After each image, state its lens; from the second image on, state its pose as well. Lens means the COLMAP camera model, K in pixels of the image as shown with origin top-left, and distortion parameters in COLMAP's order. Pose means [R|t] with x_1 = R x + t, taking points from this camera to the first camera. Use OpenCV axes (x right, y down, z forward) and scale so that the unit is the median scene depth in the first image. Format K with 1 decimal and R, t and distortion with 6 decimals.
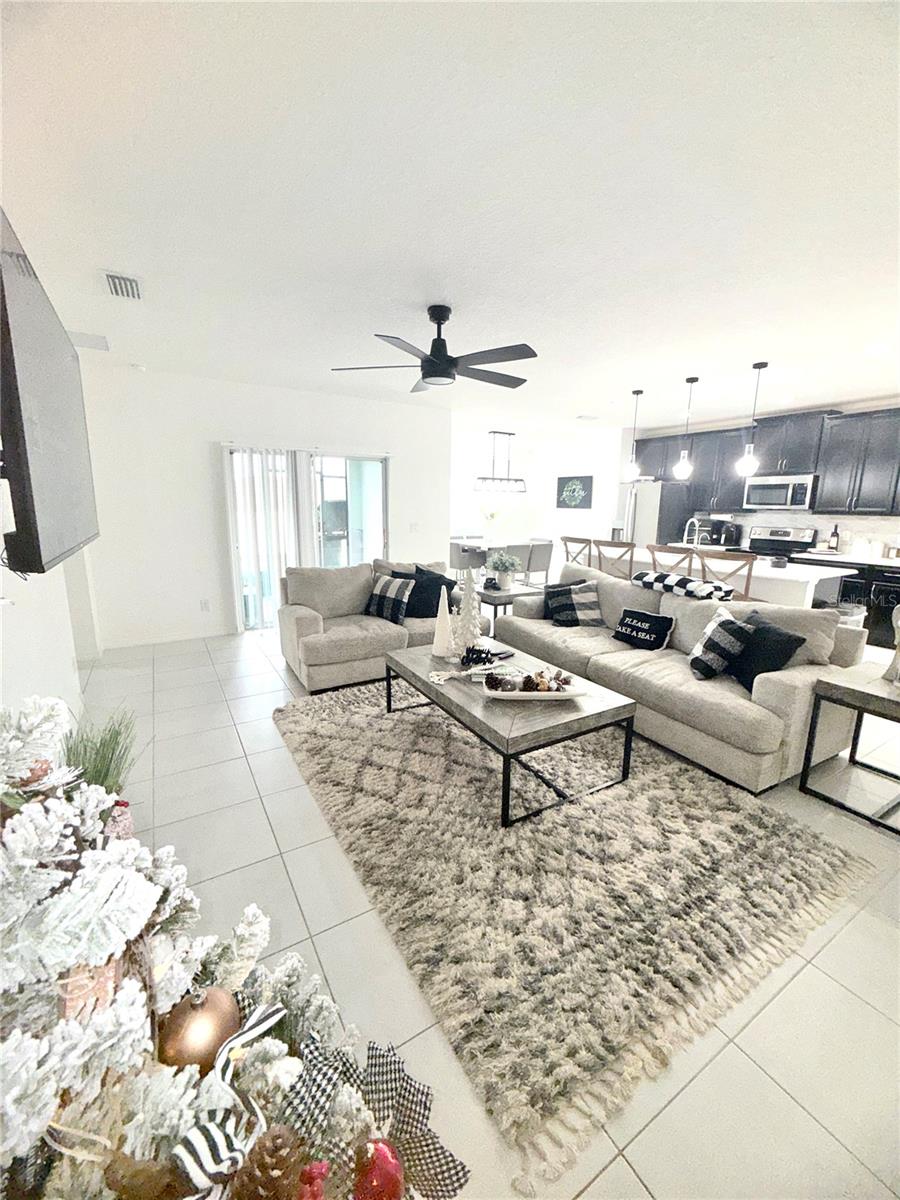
lens RADIAL K [[479.0, 0, 446.3], [0, 479.0, 602.8], [0, 0, 1]] dist [0.001042, 0.000434]
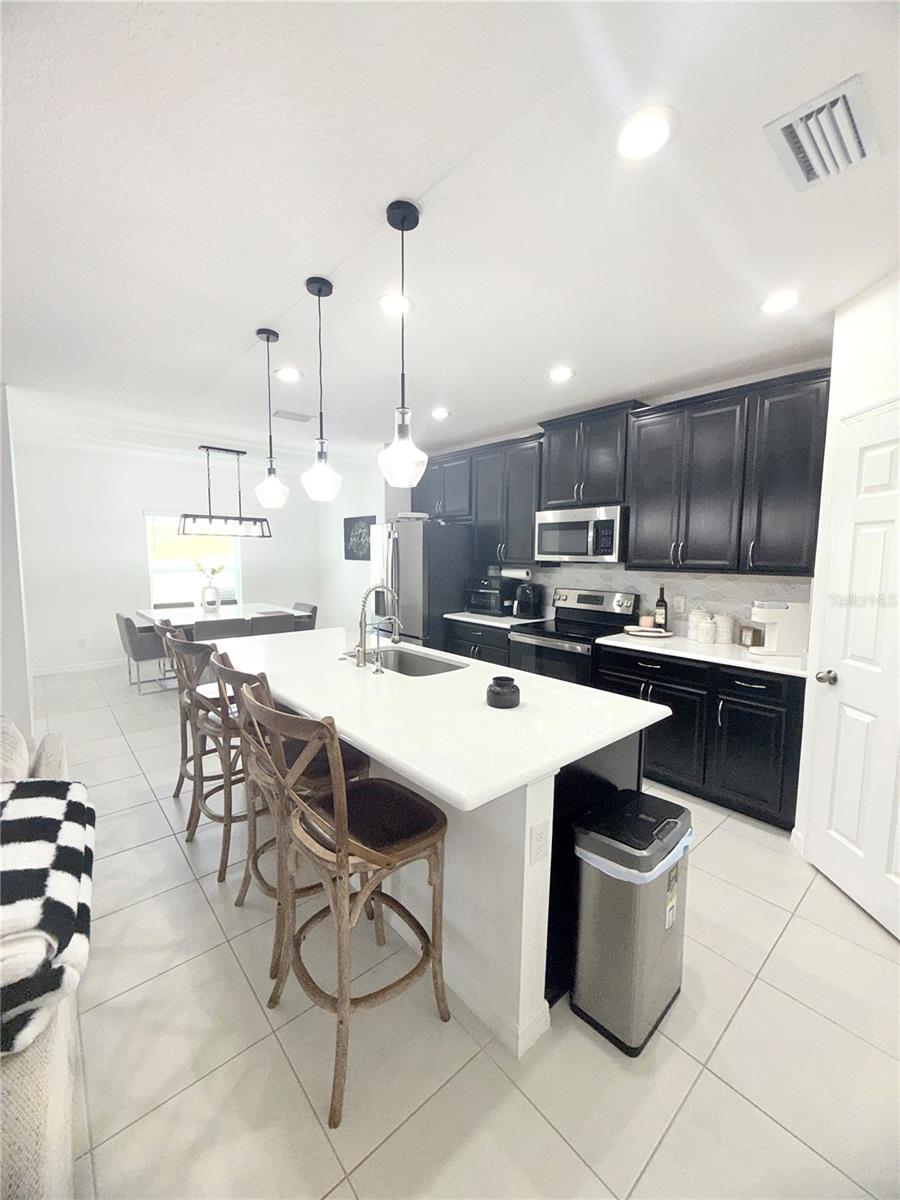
lens RADIAL K [[479.0, 0, 449.4], [0, 479.0, 601.9], [0, 0, 1]] dist [0.001042, 0.000434]
pose [[0.985463, -0.019394, 0.168781, 0.405846], [0.036974, 0.994133, -0.101647, -0.084142], [-0.165819, 0.106410, 0.980398, 0.413087]]
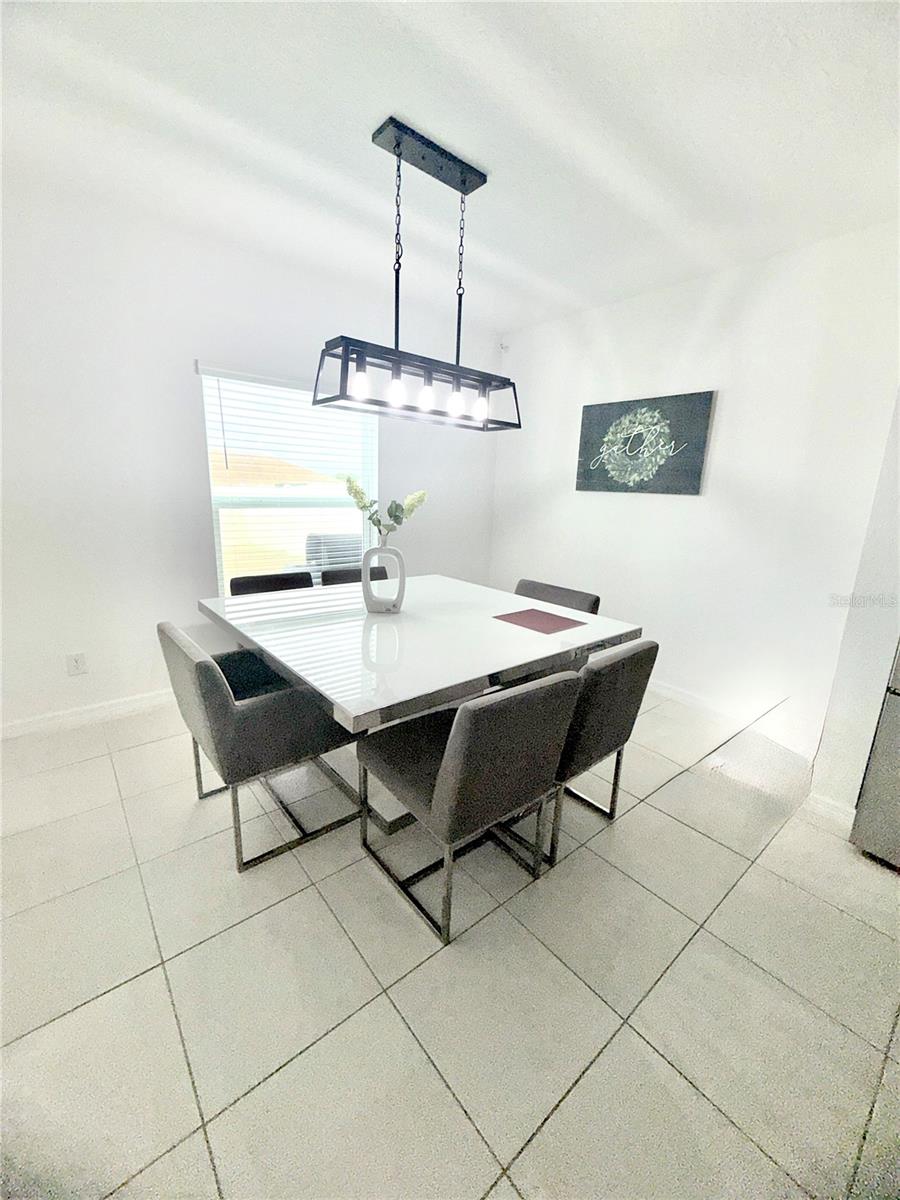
lens RADIAL K [[479.0, 0, 453.6], [0, 479.0, 594.4], [0, 0, 1]] dist [0.001042, 0.000434]
pose [[0.988539, -0.007435, 0.150780, 0.120107], [0.004796, 0.999829, 0.017860, -0.191685], [-0.150887, -0.016932, 0.988406, 0.995025]]
